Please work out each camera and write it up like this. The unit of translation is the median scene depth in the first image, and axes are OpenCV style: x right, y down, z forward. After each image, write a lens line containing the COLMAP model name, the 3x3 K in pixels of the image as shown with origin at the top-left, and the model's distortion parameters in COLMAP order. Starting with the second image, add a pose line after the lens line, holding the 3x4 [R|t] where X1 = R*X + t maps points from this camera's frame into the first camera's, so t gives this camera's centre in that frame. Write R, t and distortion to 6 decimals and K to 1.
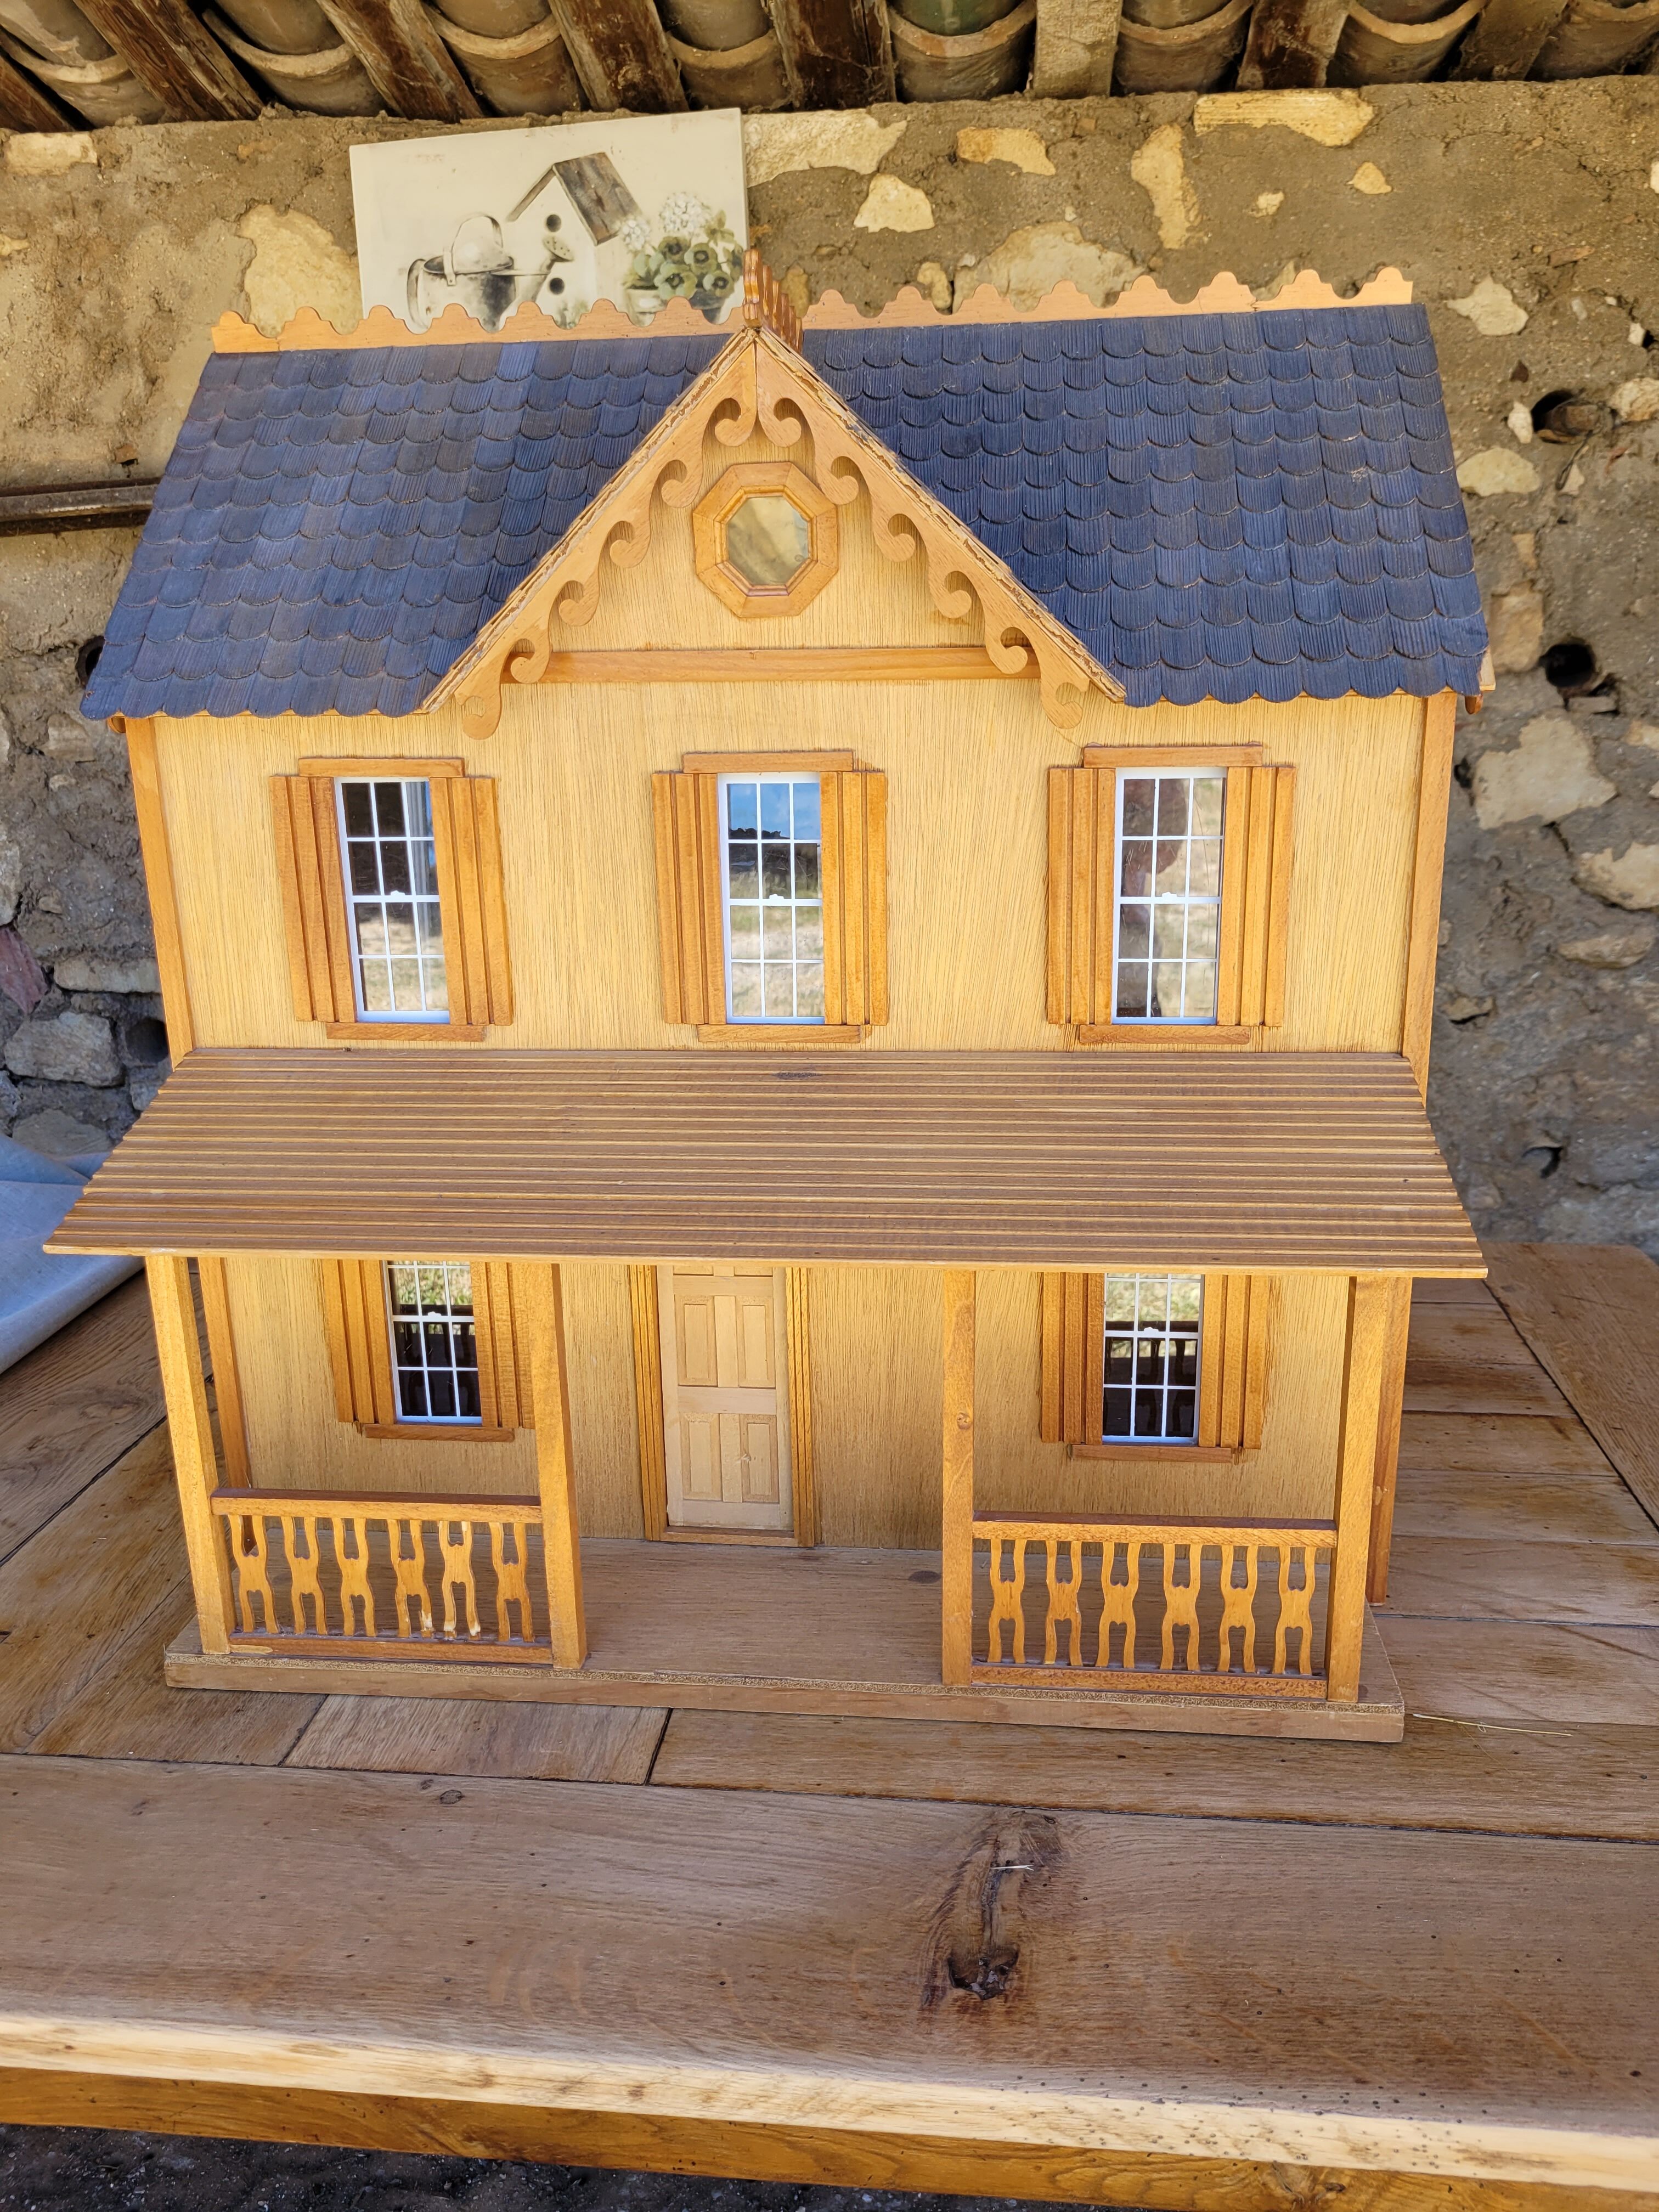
lens RADIAL K [[1704.4, 0, 840.7], [0, 1704.4, 1122.1], [0, 0, 1]] dist [0.033127, -0.027474]
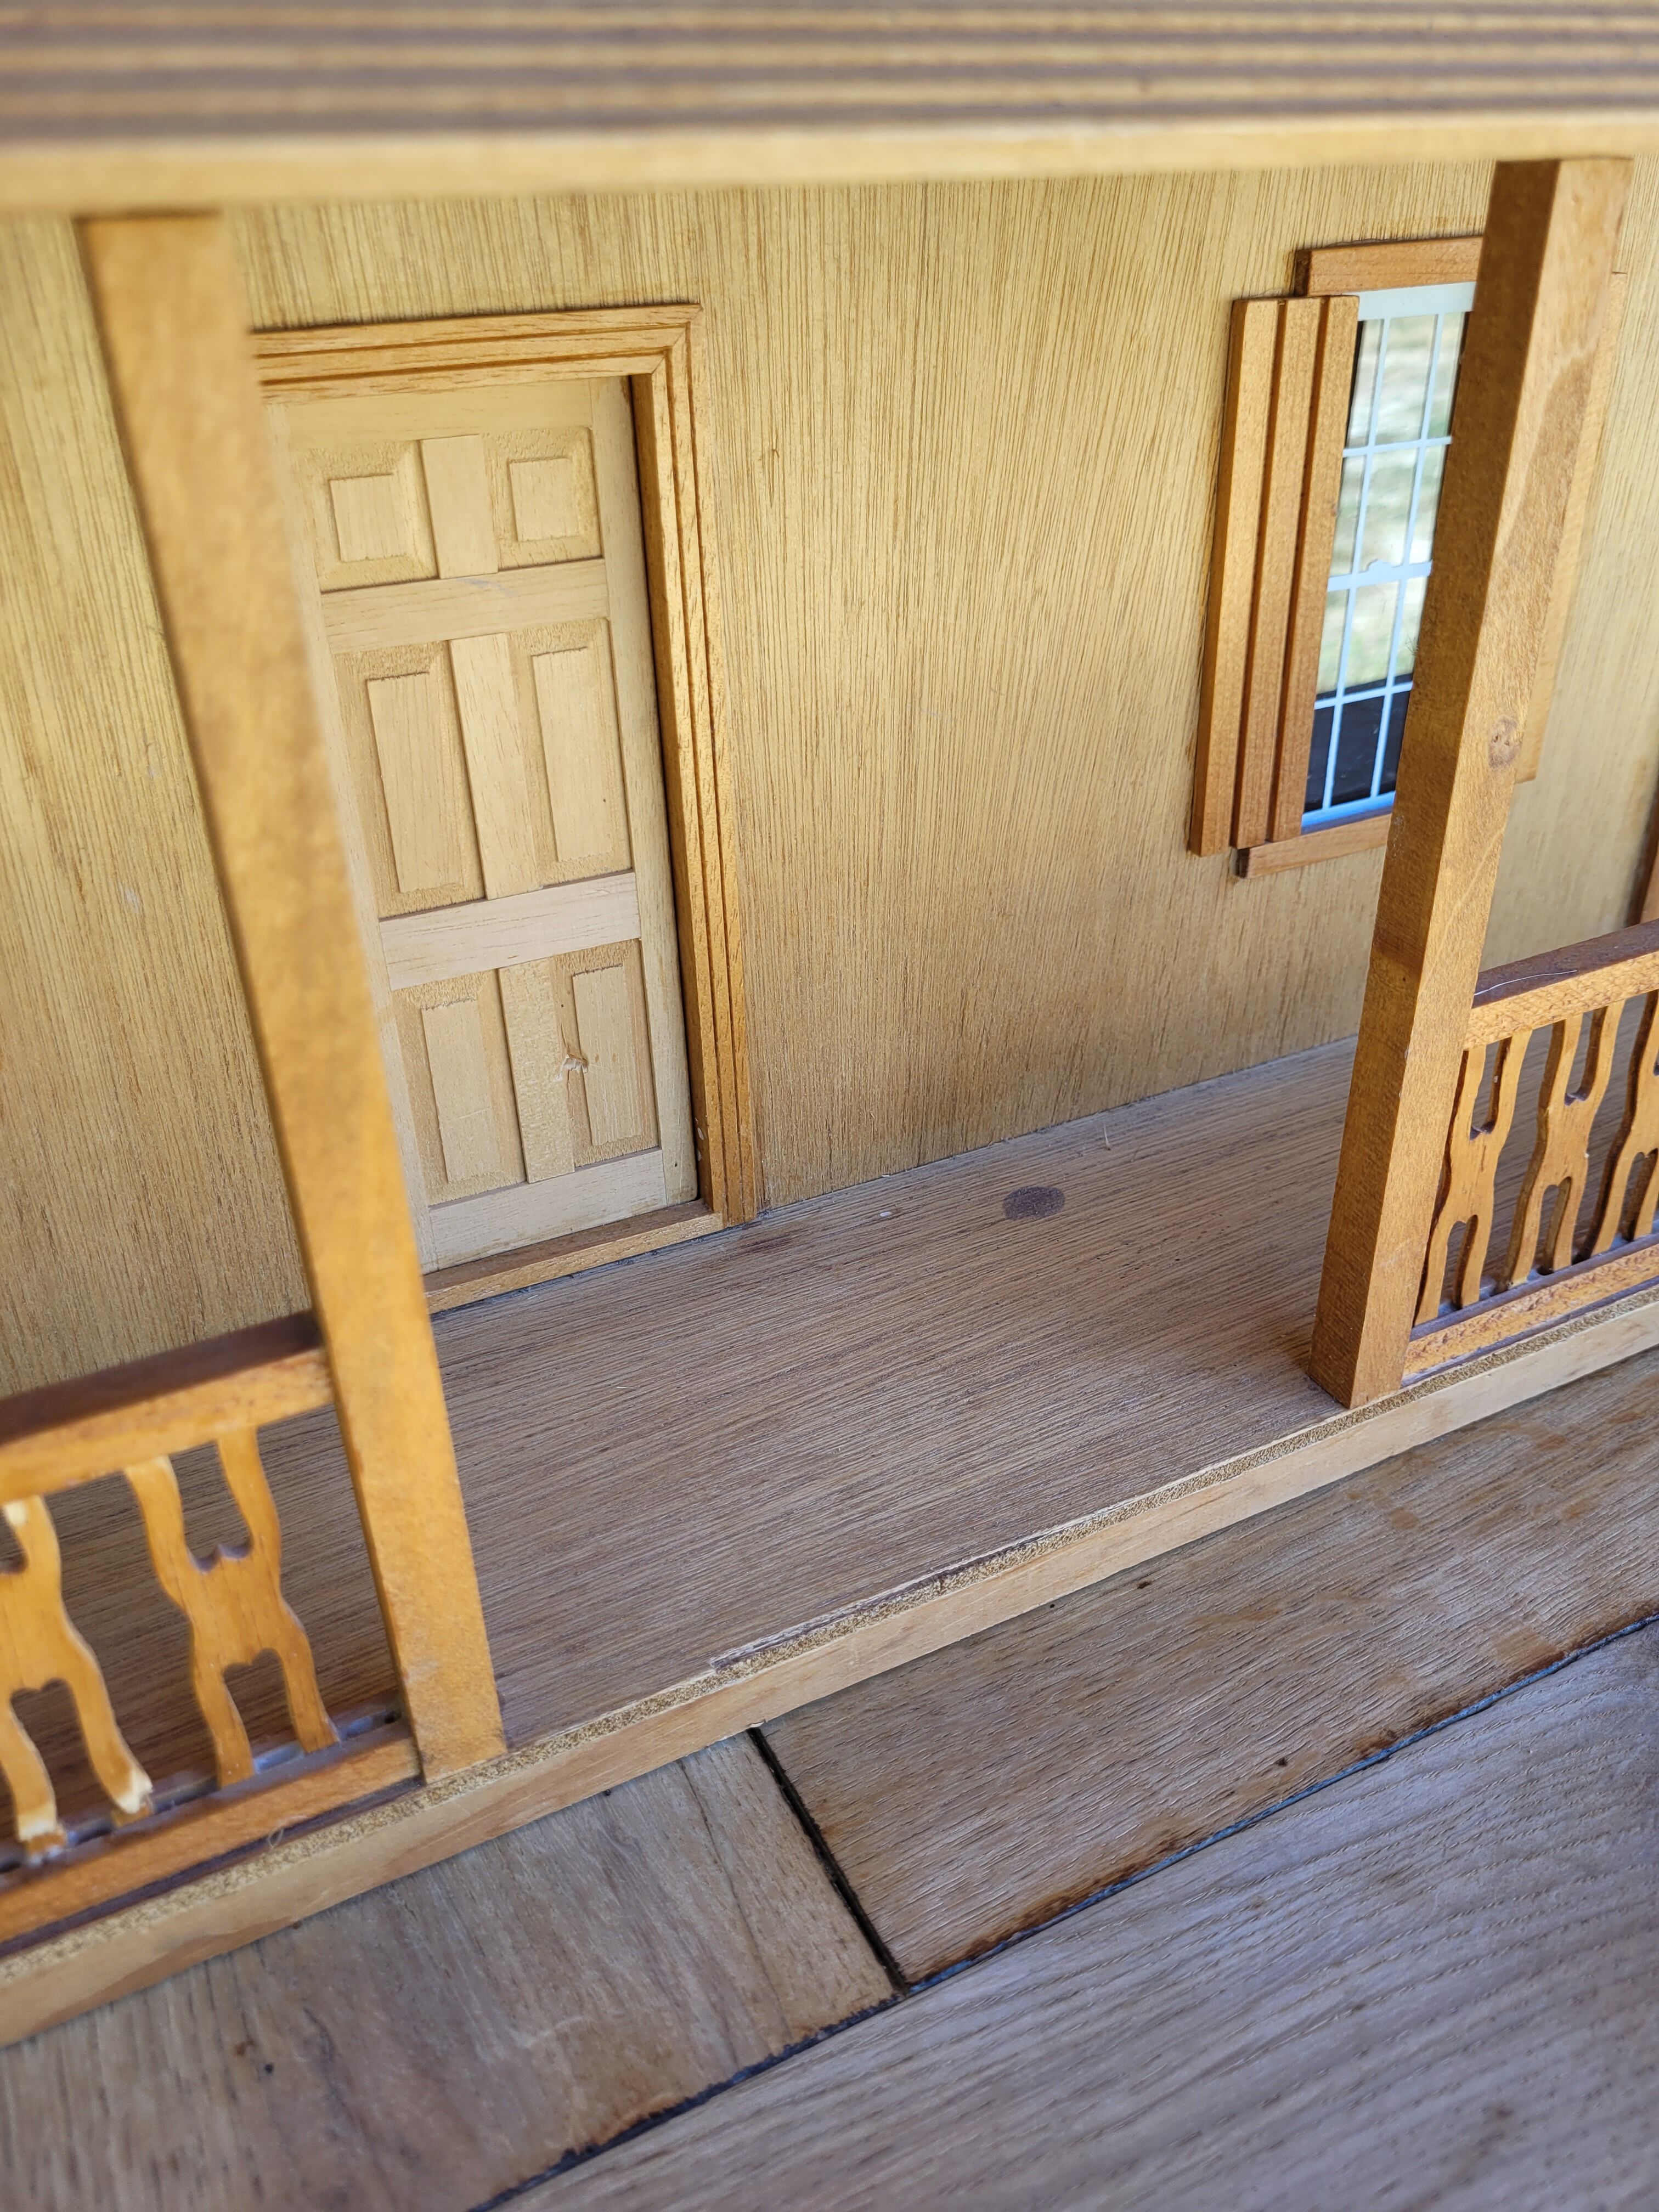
lens RADIAL K [[1736.6, 0, 870.3], [0, 1736.6, 1108.3], [0, 0, 1]] dist [0.002902, -0.012256]
pose [[0.831287, -0.272409, 0.484515, -0.199877], [0.150263, 0.949354, 0.275948, 0.105459], [-0.535147, -0.156587, 0.830120, 0.626798]]
